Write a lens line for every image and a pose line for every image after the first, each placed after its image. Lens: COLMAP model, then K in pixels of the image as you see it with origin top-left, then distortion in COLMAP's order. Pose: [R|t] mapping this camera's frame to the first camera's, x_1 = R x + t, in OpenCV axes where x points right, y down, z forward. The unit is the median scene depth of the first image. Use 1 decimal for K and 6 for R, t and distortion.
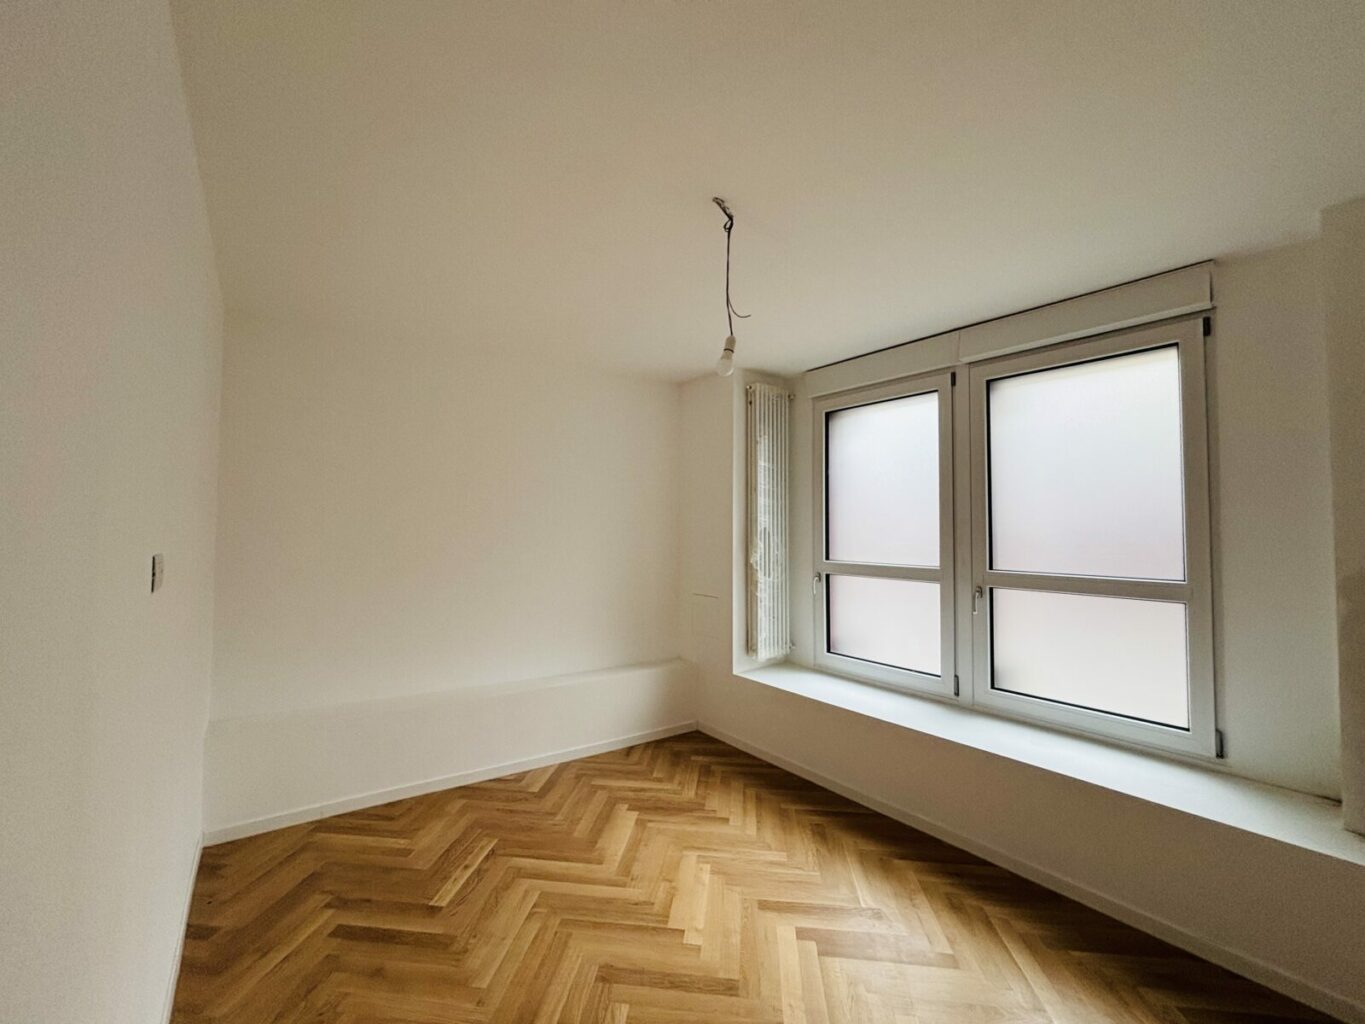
lens RADIAL K [[547.7, 0, 671.5], [0, 547.7, 514.4], [0, 0, 1]] dist [-0.001342, -0.000180]
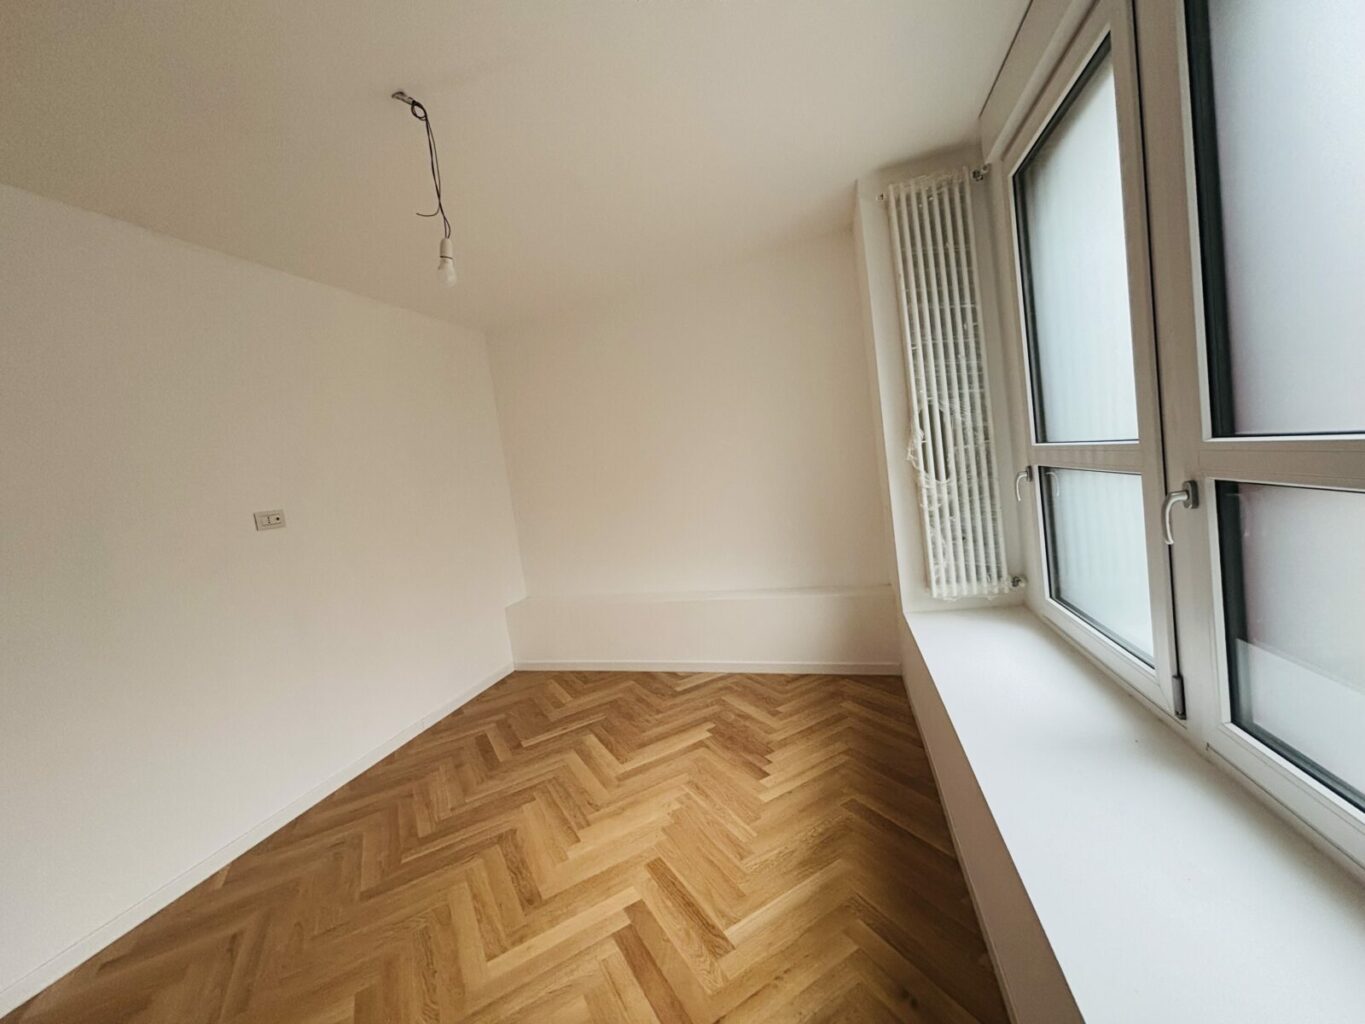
lens RADIAL K [[547.7, 0, 688.5], [0, 547.7, 510.0], [0, 0, 1]] dist [-0.001342, -0.000180]
pose [[0.597780, -0.017983, -0.801459, 0.709621], [0.154398, 0.983614, 0.093089, 0.057483], [0.786652, -0.179391, 0.590761, 0.477362]]
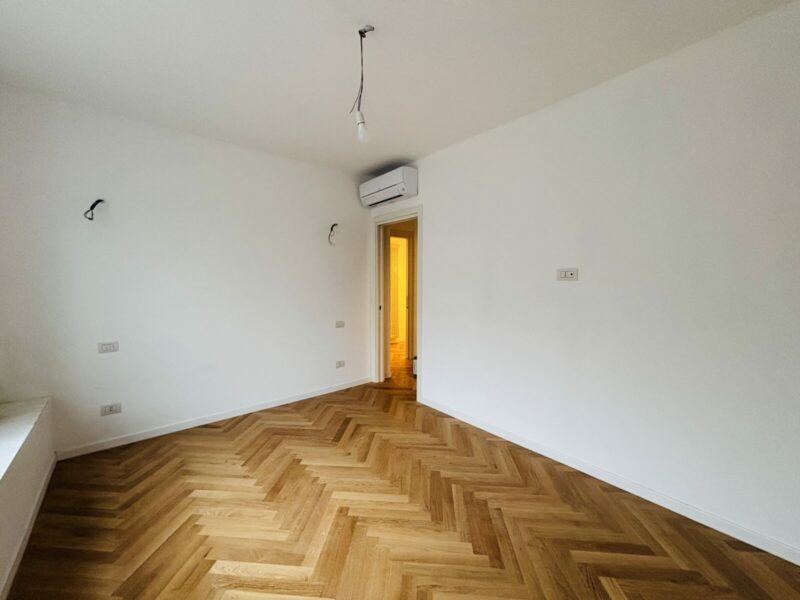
lens RADIAL K [[321.0, 0, 397.7], [0, 321.0, 297.6], [0, 0, 1]] dist [-0.001342, -0.000180]
pose [[-0.998443, -0.007375, -0.055294, 0.038219], [-0.009180, 0.999430, 0.032472, 0.085365], [0.055023, 0.032930, -0.997942, 1.248446]]
